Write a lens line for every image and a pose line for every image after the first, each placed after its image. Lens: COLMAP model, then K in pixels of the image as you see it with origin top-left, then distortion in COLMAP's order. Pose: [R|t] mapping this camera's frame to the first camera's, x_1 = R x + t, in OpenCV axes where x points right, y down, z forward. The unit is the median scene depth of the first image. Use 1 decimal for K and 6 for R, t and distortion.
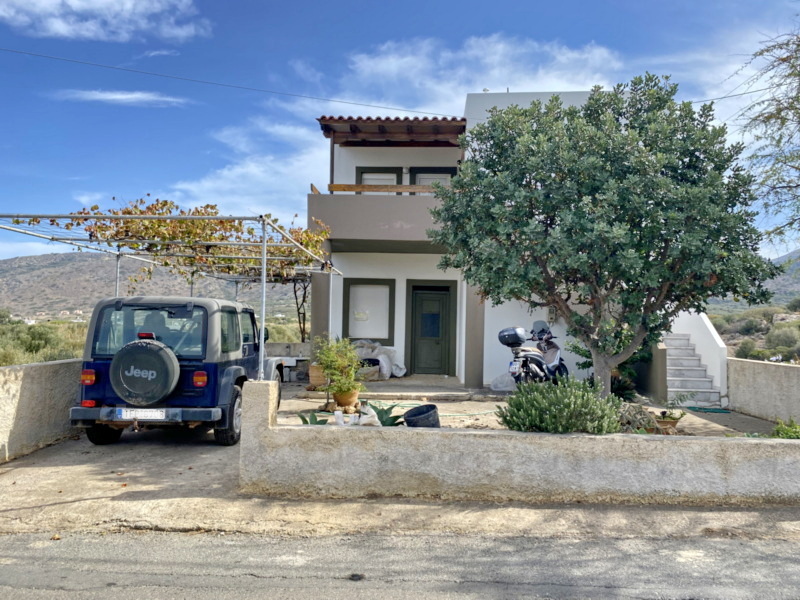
lens RADIAL K [[615.4, 0, 409.2], [0, 615.4, 303.0], [0, 0, 1]] dist [0.001876, -0.004037]
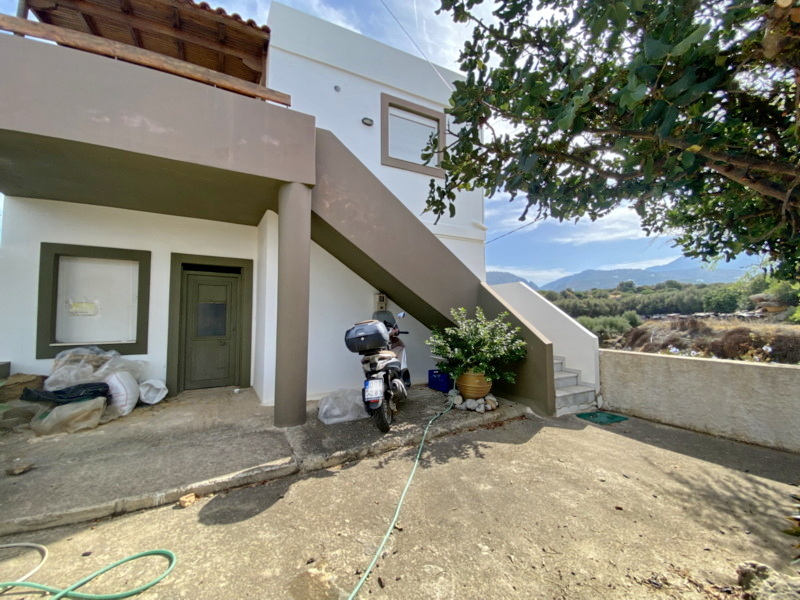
lens RADIAL K [[324.1, 0, 398.8], [0, 324.1, 298.9], [0, 0, 1]] dist [0.027905, -0.023565]
pose [[0.852359, 0.003275, 0.522946, 0.033431], [0.000464, 0.999975, -0.007018, 0.022963], [-0.522956, 0.006225, 0.852337, 0.875125]]
